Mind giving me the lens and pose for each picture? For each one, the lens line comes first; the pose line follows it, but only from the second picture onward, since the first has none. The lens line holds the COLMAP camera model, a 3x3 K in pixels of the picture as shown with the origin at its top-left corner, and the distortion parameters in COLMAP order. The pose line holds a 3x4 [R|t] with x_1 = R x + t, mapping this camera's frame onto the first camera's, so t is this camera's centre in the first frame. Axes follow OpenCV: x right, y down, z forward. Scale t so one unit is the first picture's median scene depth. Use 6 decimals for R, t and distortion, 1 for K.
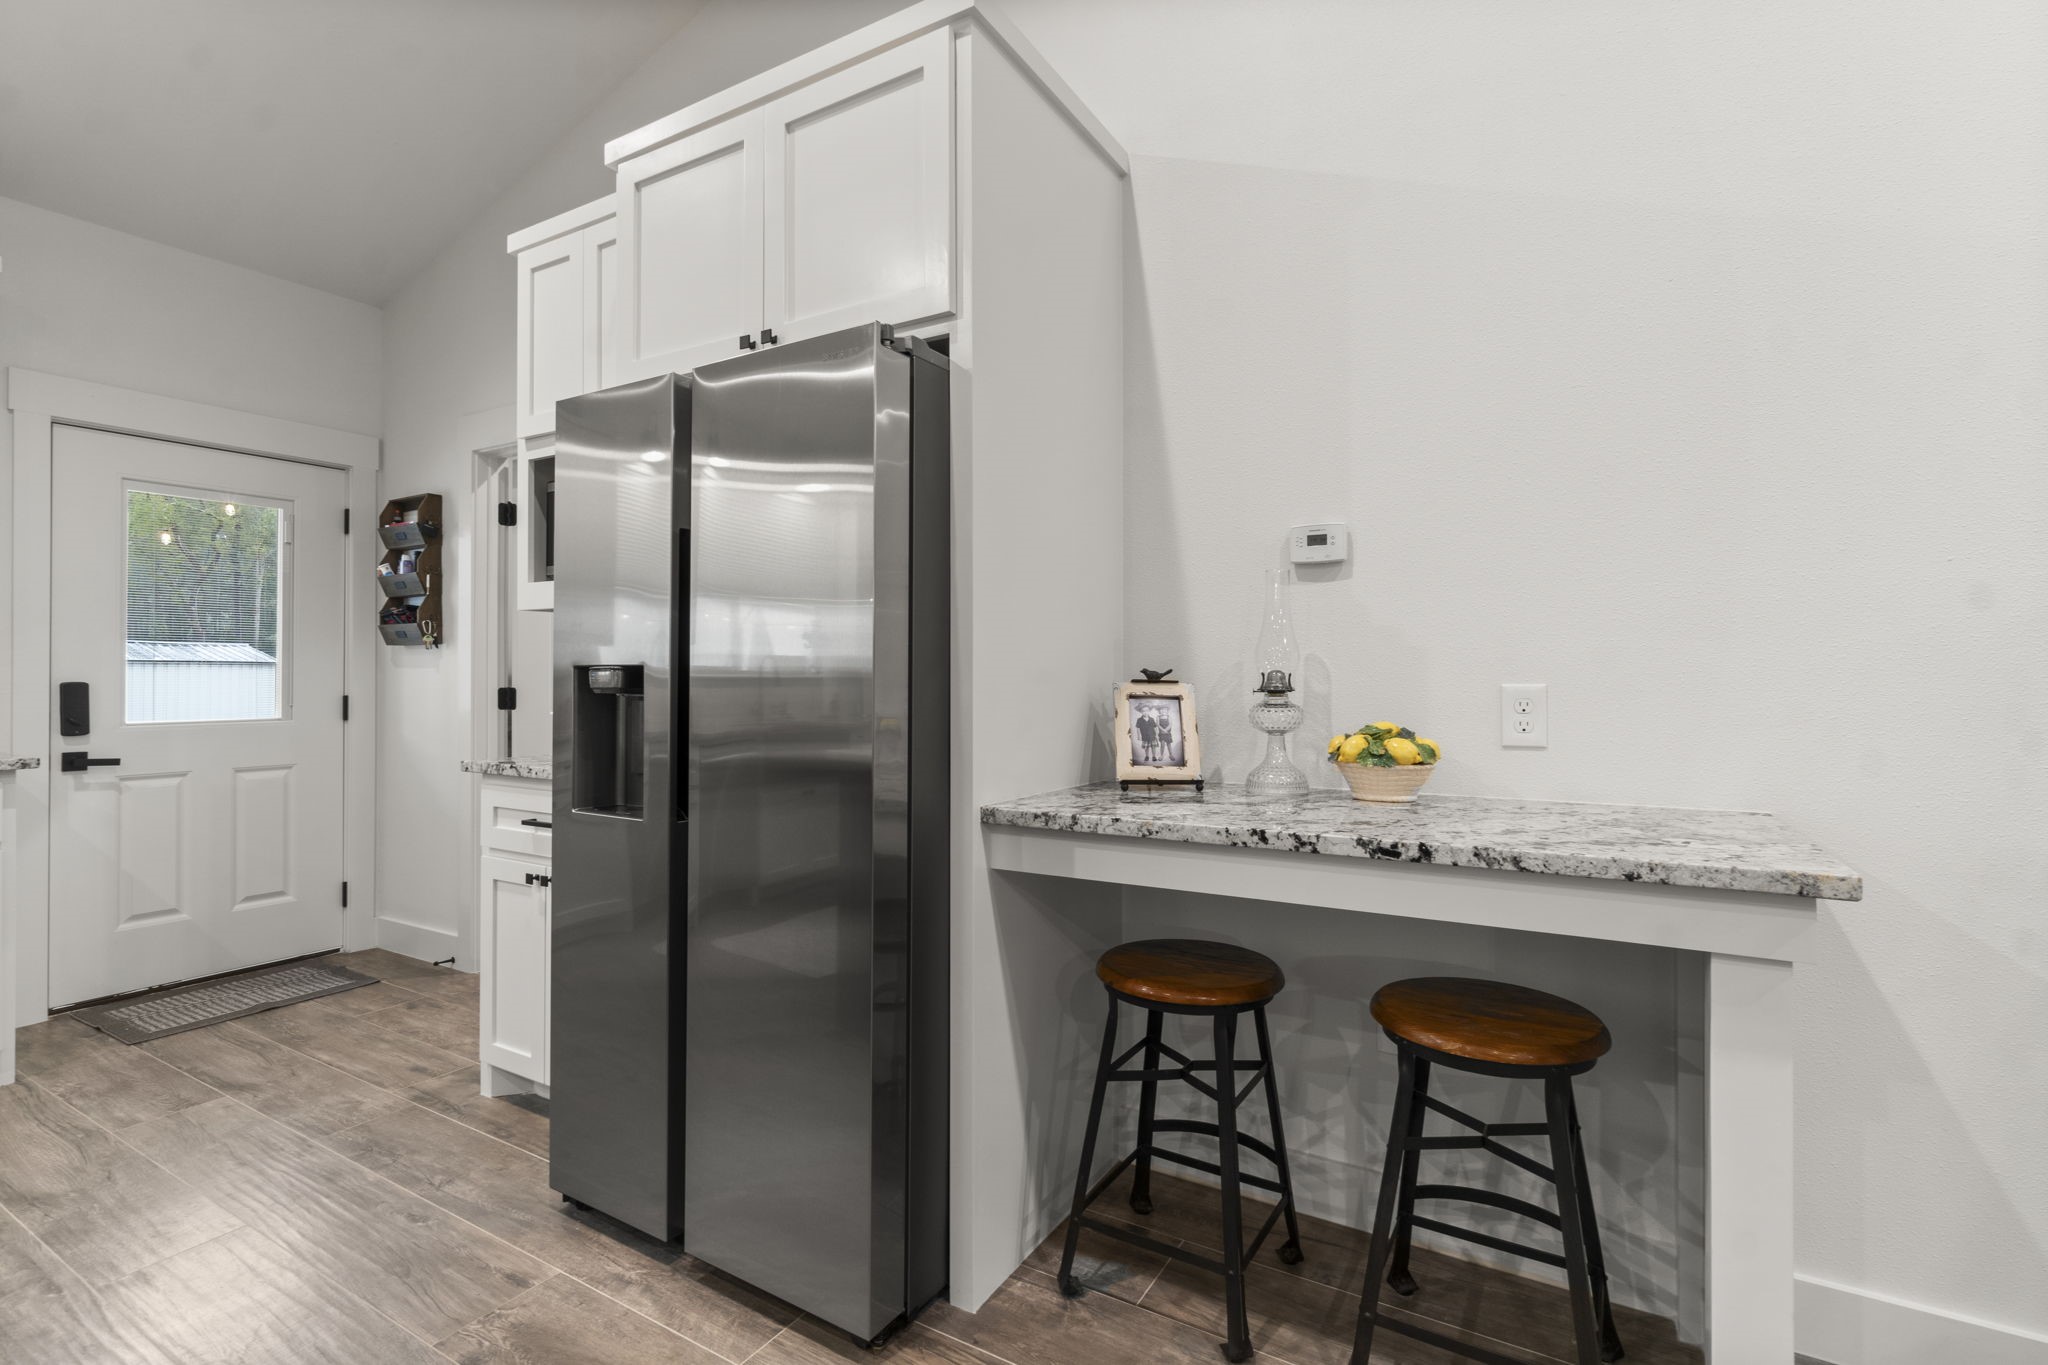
lens RADIAL K [[937.5, 0, 994.4], [0, 937.5, 668.0], [0, 0, 1]] dist [-0.000260, -0.000052]
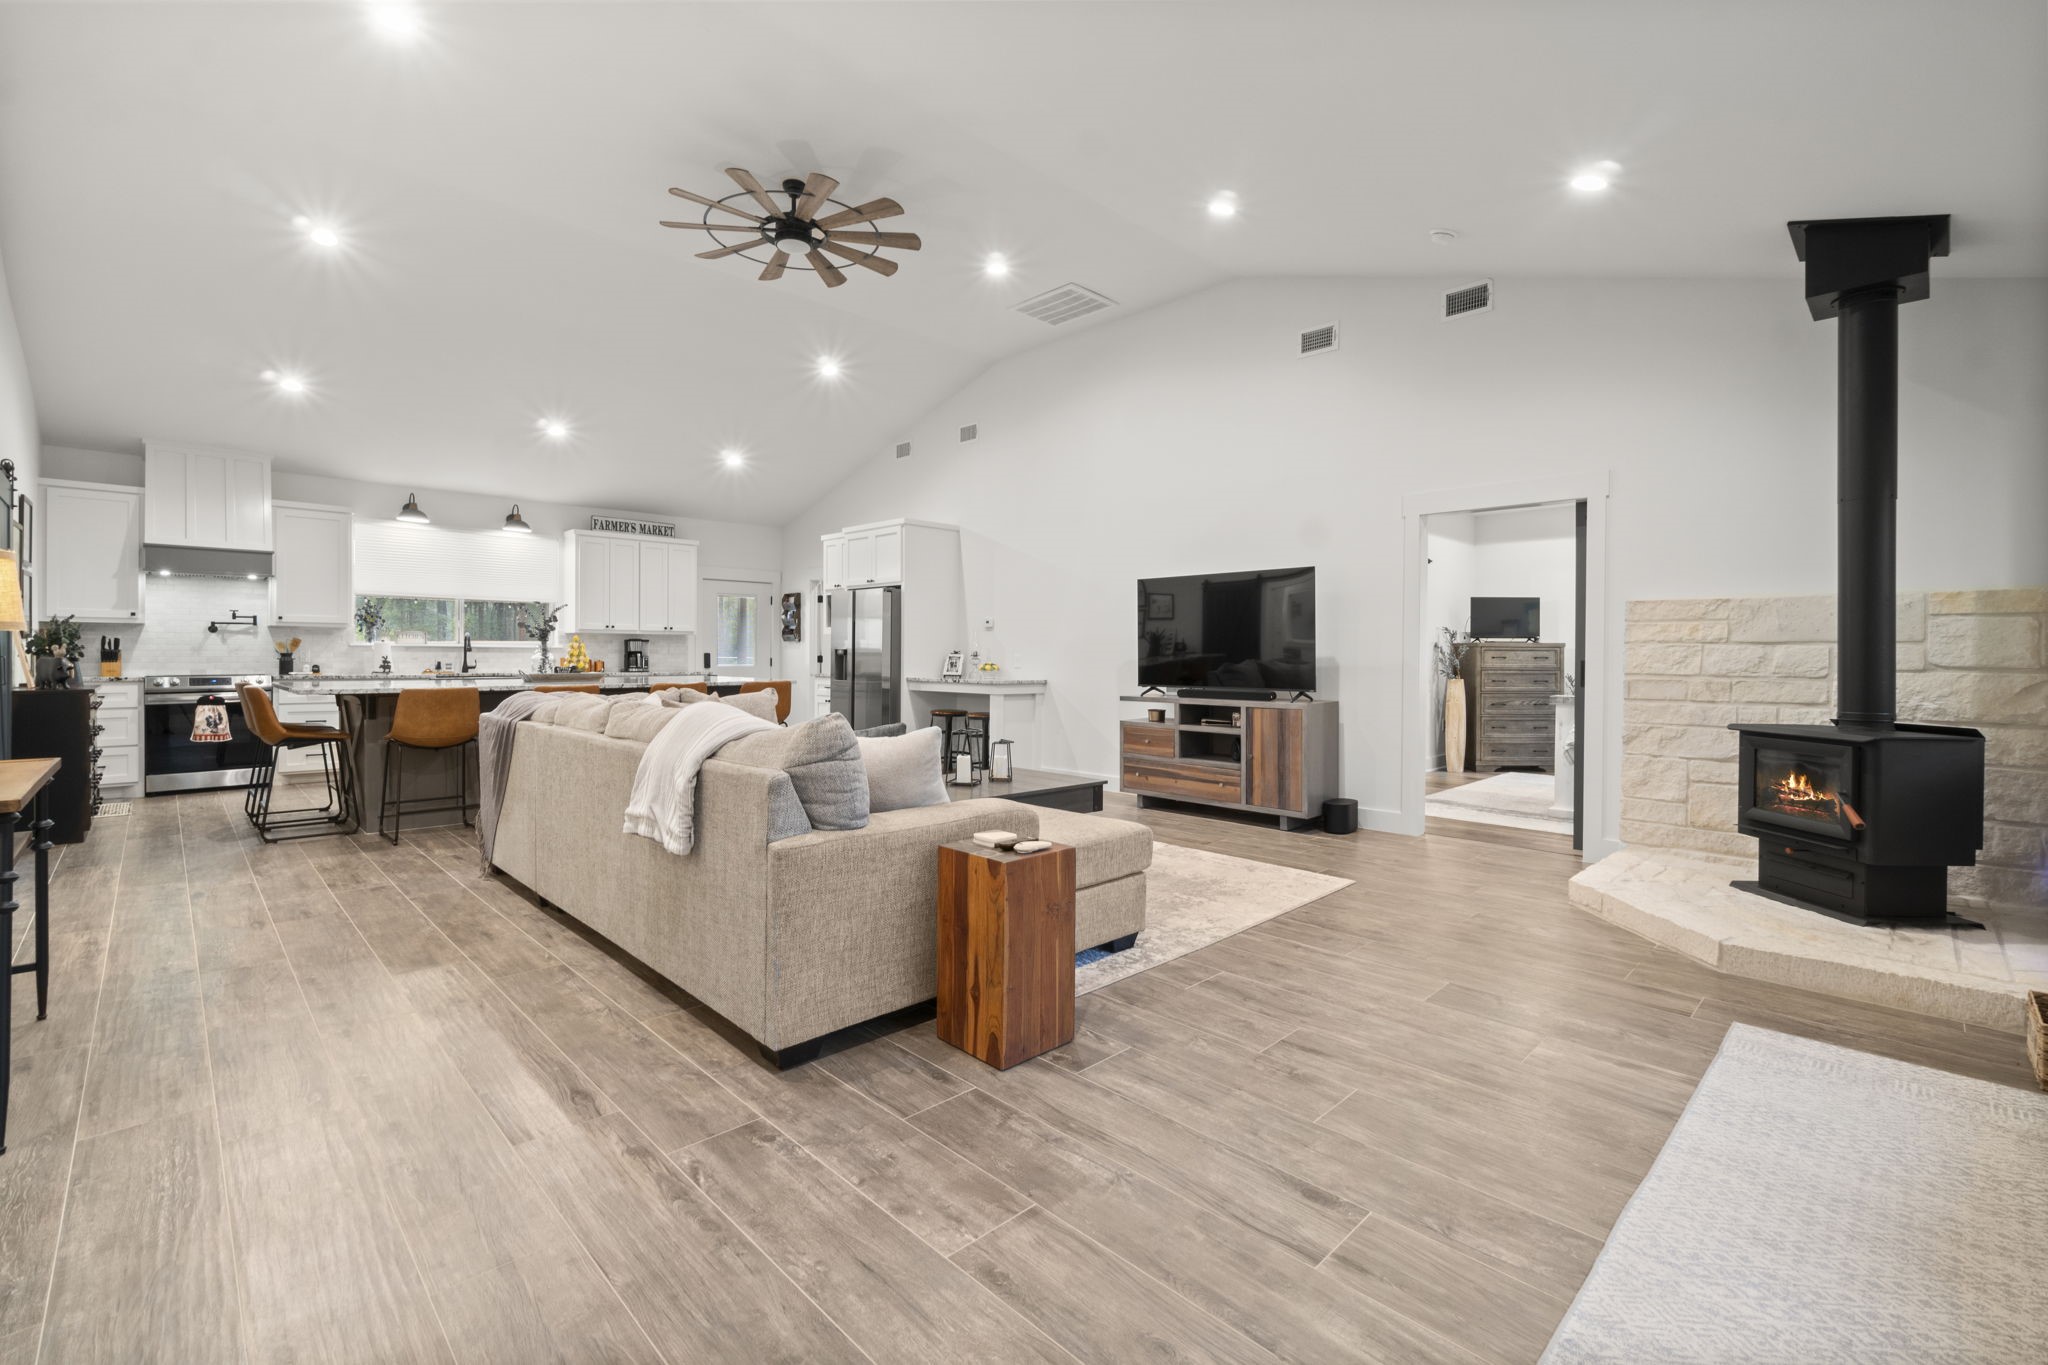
lens RADIAL K [[873.5, 0, 1025.2], [0, 873.5, 660.9], [0, 0, 1]] dist [0.000194, -0.000238]
pose [[0.970420, 0.006802, -0.241325, 1.525355], [-0.003136, 0.999874, 0.015571, -0.015440], [0.241401, -0.014354, 0.970319, -2.991959]]
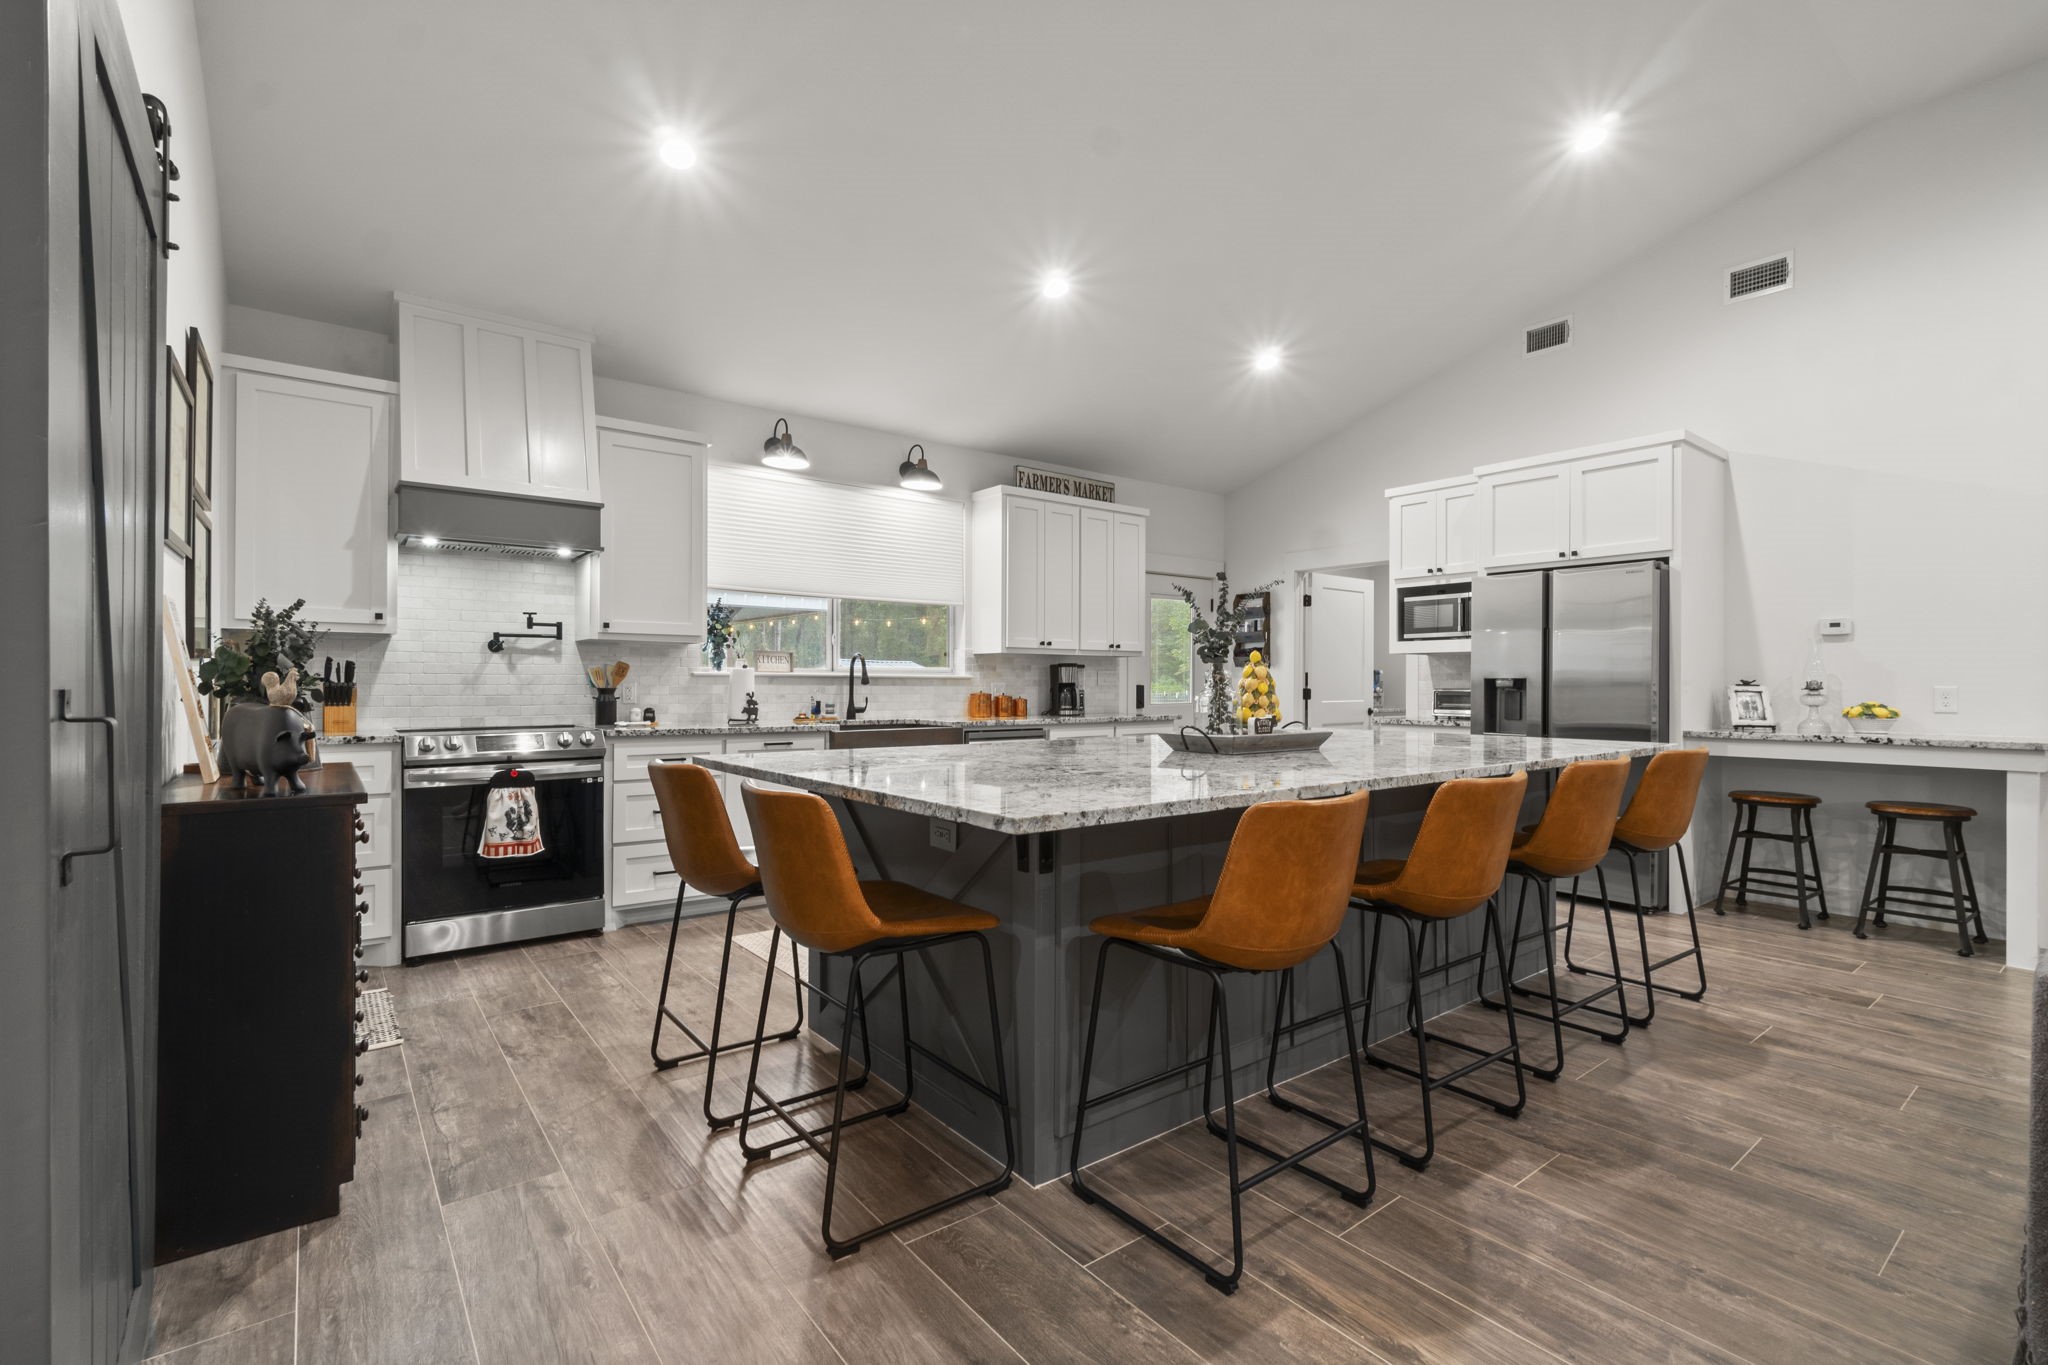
lens RADIAL K [[896.0, 0, 1024.0], [0, 896.0, 682.5], [0, 0, 1]] dist [0.002370, 0.000341]
pose [[0.938629, 0.001815, -0.344923, -0.784334], [0.000443, 0.999979, 0.006468, -0.007493], [0.344928, -0.006224, 0.938609, -1.807394]]
